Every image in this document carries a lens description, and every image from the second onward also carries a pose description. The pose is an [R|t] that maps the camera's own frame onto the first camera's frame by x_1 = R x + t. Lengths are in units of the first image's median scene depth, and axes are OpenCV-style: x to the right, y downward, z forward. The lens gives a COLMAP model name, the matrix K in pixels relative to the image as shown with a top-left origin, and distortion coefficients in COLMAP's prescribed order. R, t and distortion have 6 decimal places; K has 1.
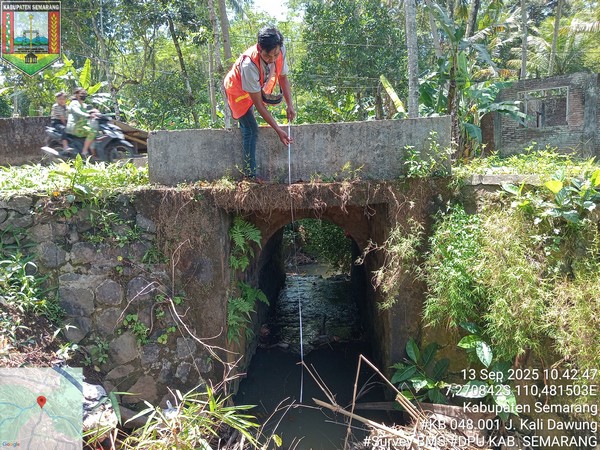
lens RADIAL K [[451.6, 0, 300.0], [0, 451.6, 225.0], [0, 0, 1]] dist [0.072781, -0.180432]
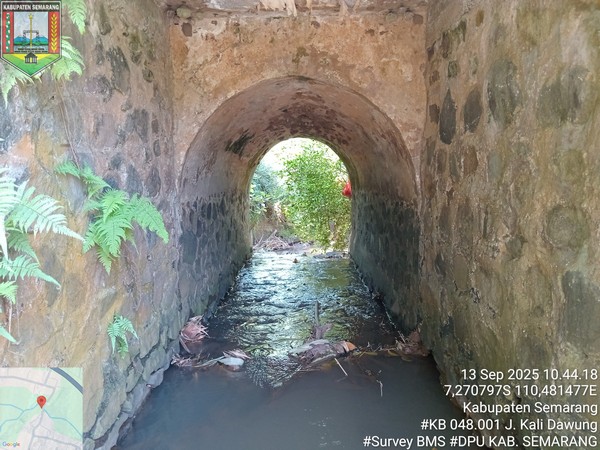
lens RADIAL K [[451.6, 0, 300.0], [0, 451.6, 225.0], [0, 0, 1]] dist [0.072781, -0.180432]
pose [[0.998463, 0.016972, 0.052760, 0.004125], [-0.016339, 0.999790, -0.012409, 0.133047], [-0.052960, 0.011528, 0.998530, 0.540191]]
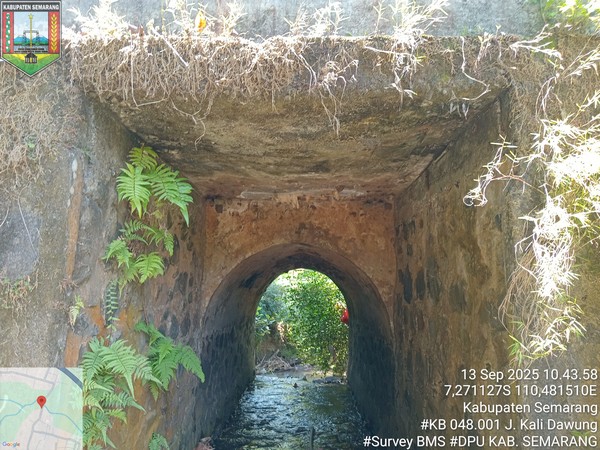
lens RADIAL K [[451.6, 0, 300.0], [0, 451.6, 225.0], [0, 0, 1]] dist [0.072781, -0.180432]
pose [[0.997900, 0.056398, 0.031848, 0.003938], [-0.046283, 0.964902, -0.258501, 0.111859], [-0.045309, 0.256484, 0.965486, 0.410390]]
